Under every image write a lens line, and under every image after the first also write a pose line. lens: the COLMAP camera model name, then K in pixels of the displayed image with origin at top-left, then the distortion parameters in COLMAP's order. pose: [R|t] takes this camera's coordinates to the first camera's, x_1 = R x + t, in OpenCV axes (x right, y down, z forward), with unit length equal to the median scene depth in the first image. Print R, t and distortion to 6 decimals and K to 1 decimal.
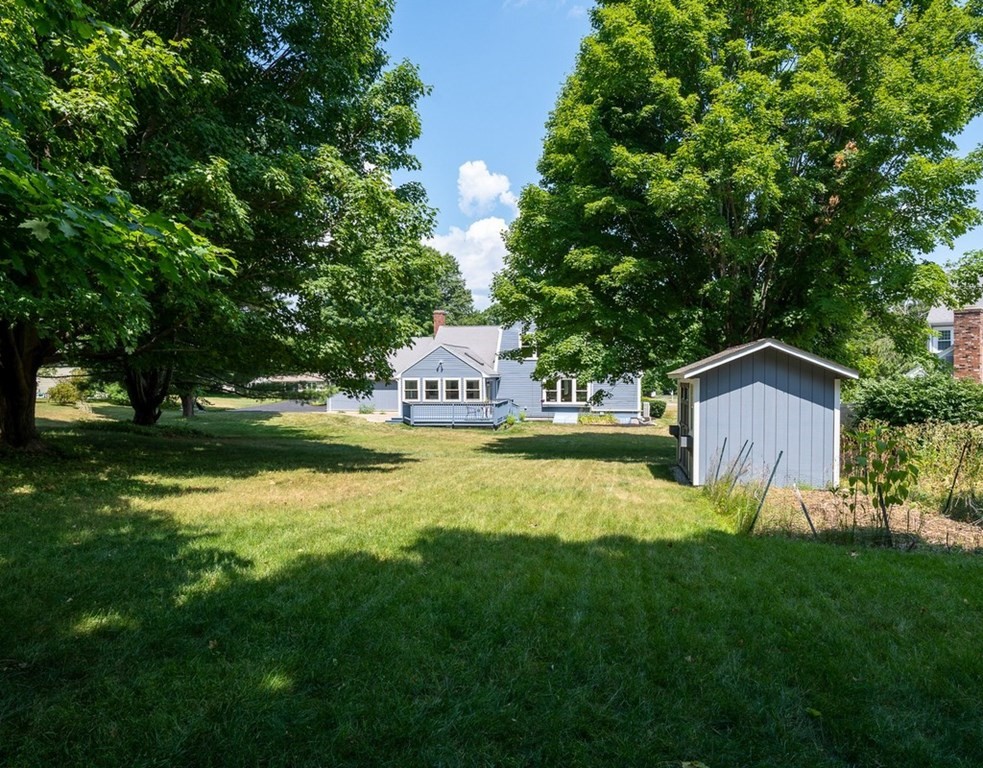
lens RADIAL K [[698.8, 0, 491.5], [0, 698.8, 384.0], [0, 0, 1]] dist [-0.006885, -0.003354]
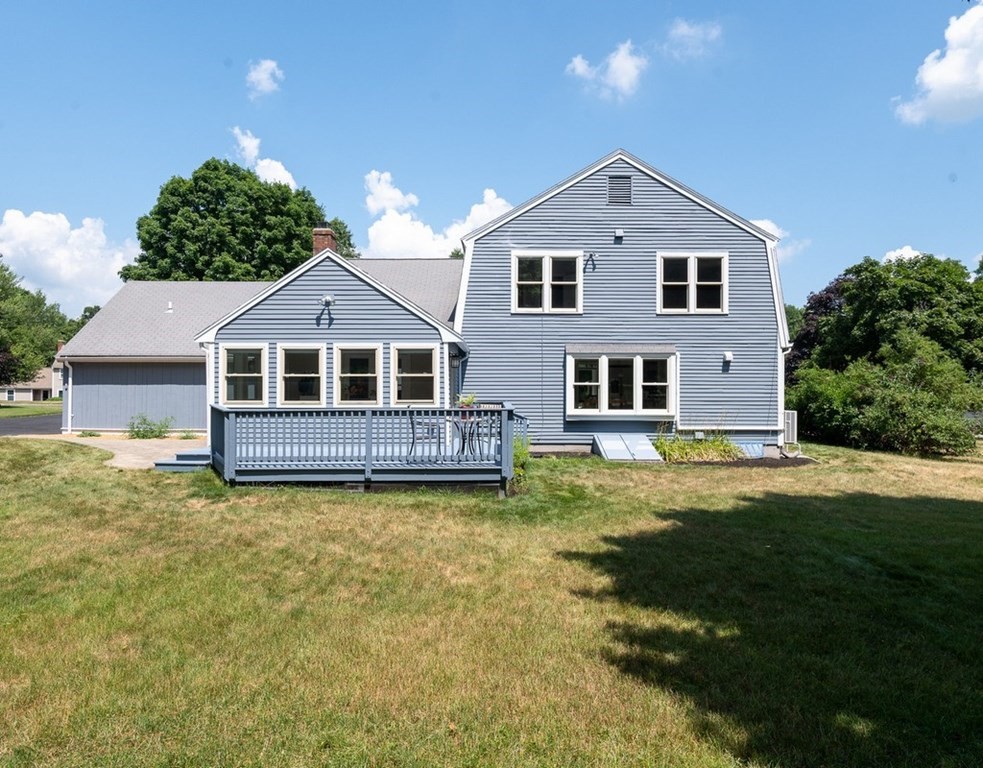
lens RADIAL K [[698.8, 0, 491.5], [0, 698.8, 384.0], [0, 0, 1]] dist [-0.006885, -0.003354]
pose [[0.987032, 0.005758, 0.160418, -0.045574], [-0.002015, 0.999722, -0.023489, 0.021491], [-0.160509, 0.022861, 0.986770, 0.618019]]
